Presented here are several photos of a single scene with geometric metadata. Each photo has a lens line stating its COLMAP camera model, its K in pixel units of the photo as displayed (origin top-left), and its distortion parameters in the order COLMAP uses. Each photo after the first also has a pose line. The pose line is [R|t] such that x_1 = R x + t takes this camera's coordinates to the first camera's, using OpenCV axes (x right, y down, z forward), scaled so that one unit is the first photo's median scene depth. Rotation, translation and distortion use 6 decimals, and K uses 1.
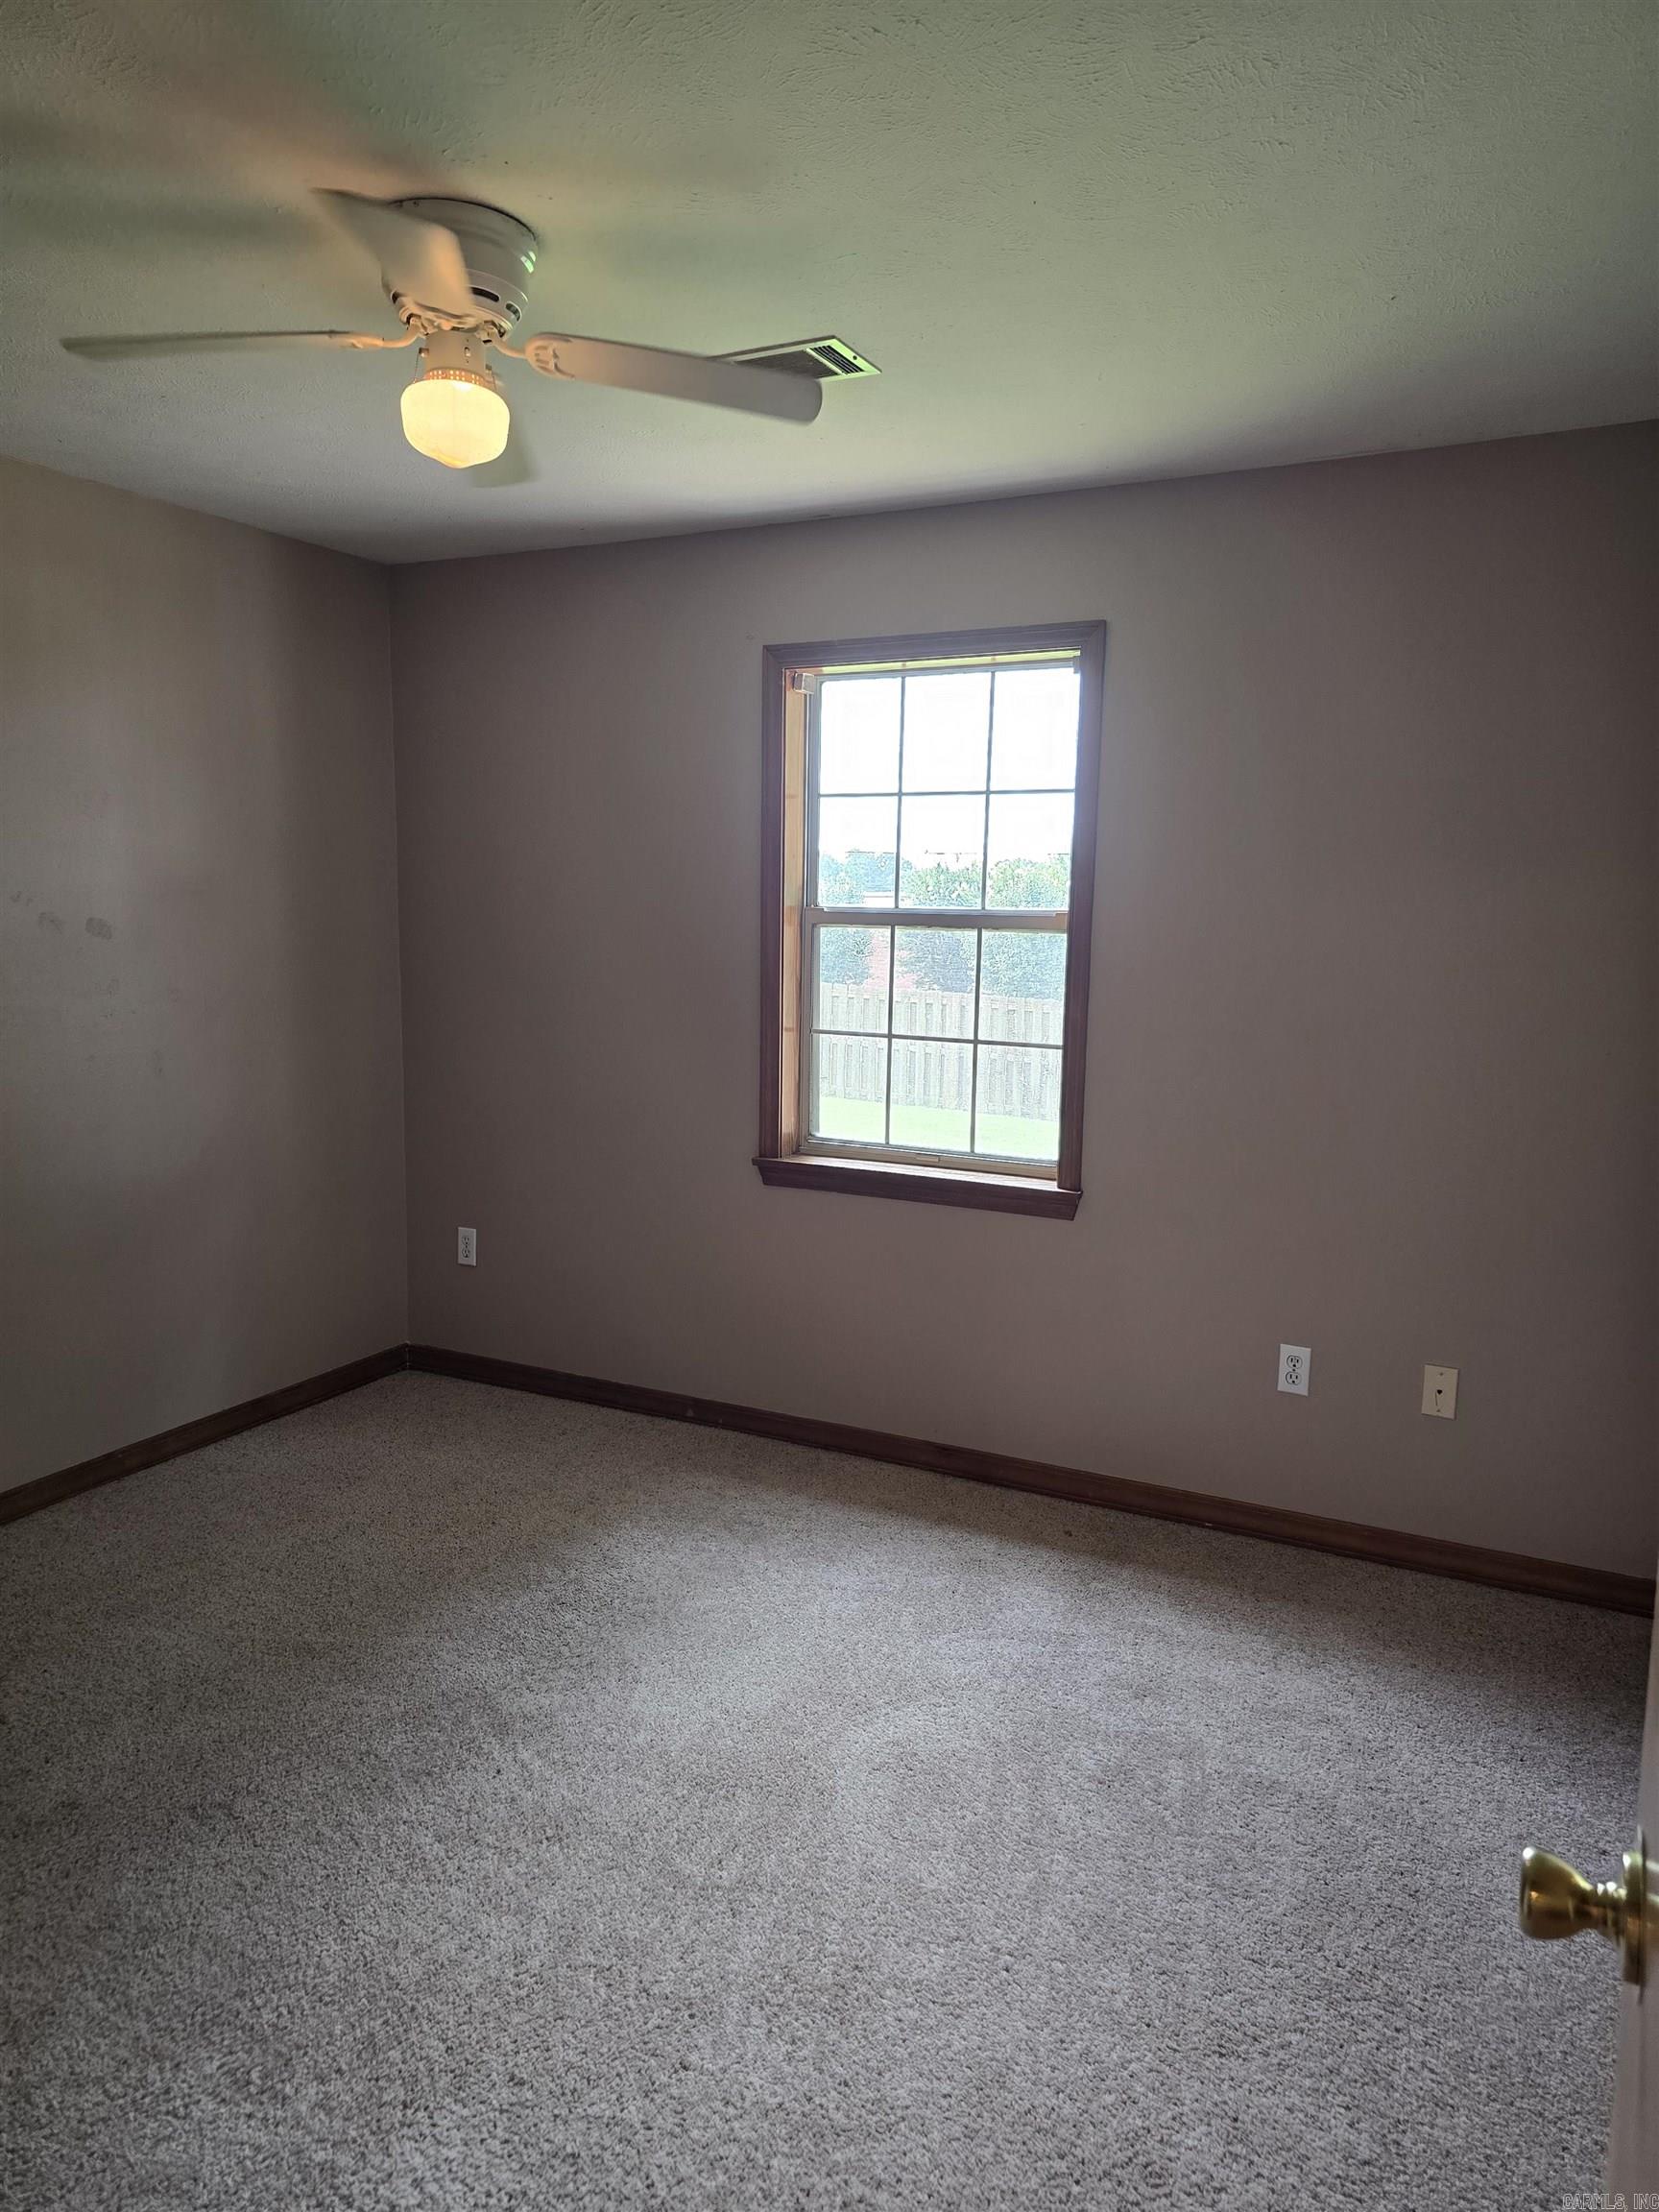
lens RADIAL K [[1517.6, 0, 821.0], [0, 1517.6, 1086.8], [0, 0, 1]] dist [0.073949, -0.093722]
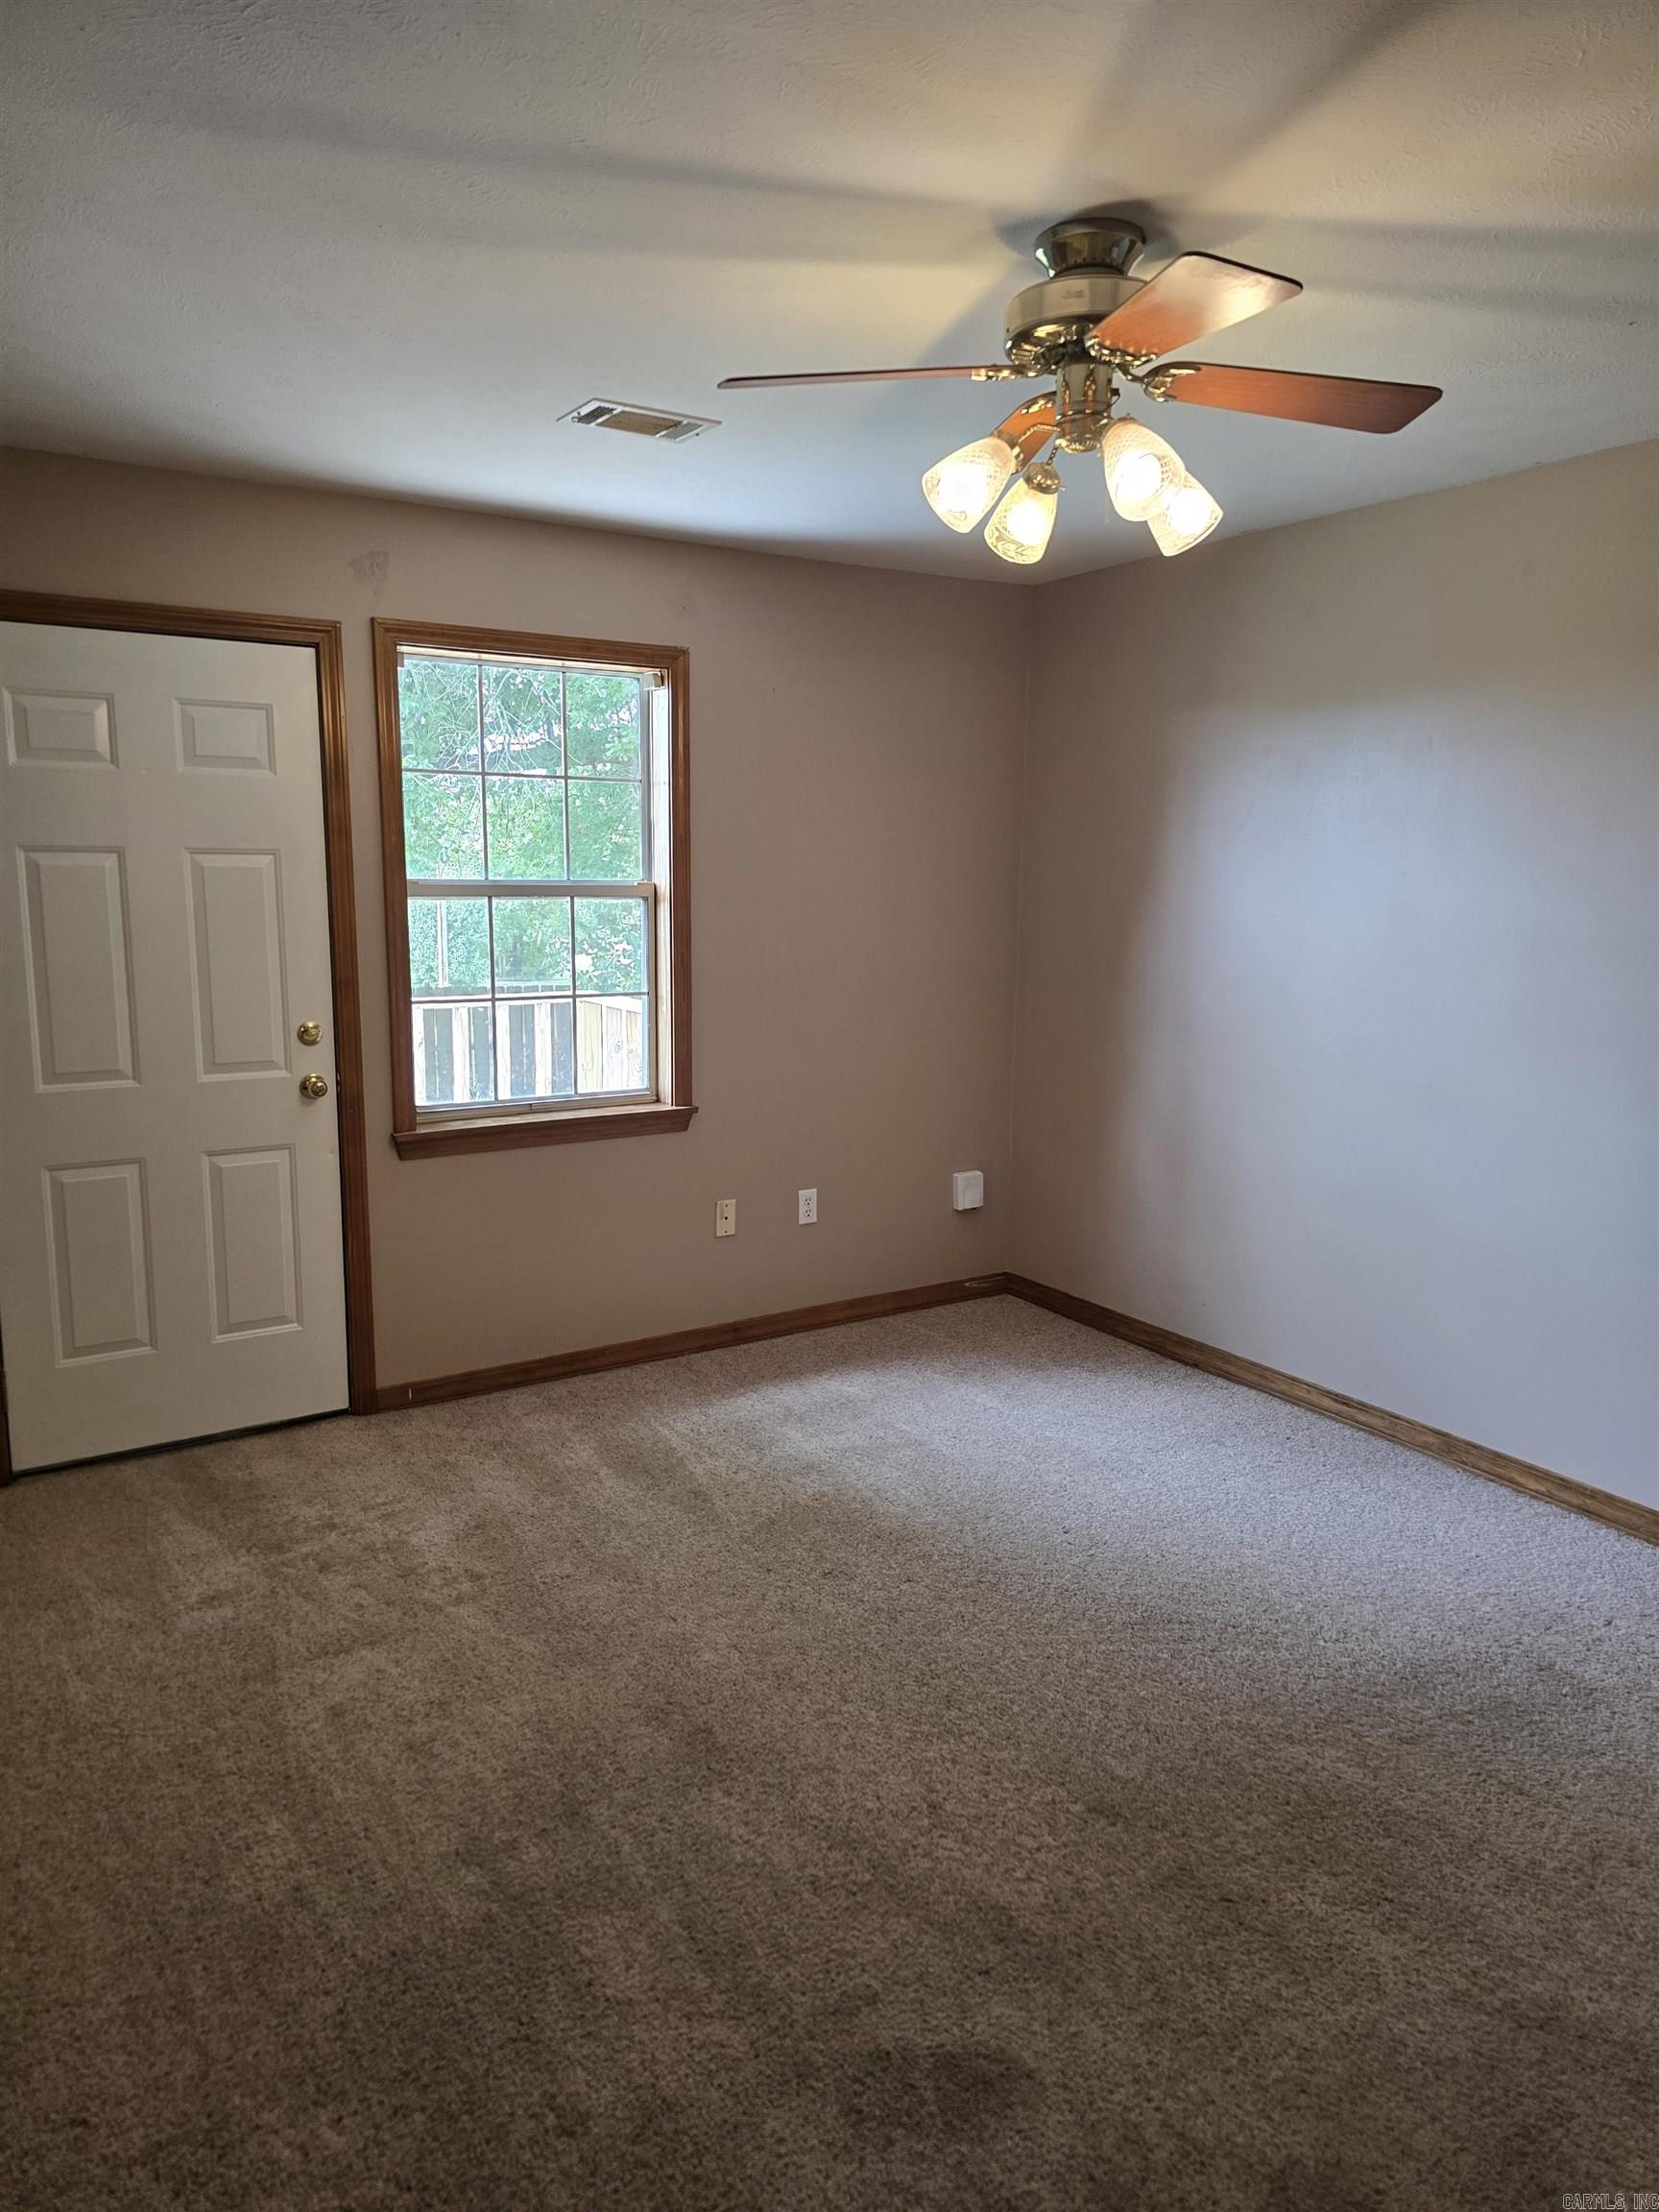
lens RADIAL K [[1517.6, 0, 821.0], [0, 1517.6, 1086.8], [0, 0, 1]] dist [0.073949, -0.093722]
pose [[0.527707, -0.161529, 0.833927, -0.790335], [0.098516, 0.986766, 0.128792, -0.095072], [-0.843694, 0.014191, 0.536636, 0.245750]]
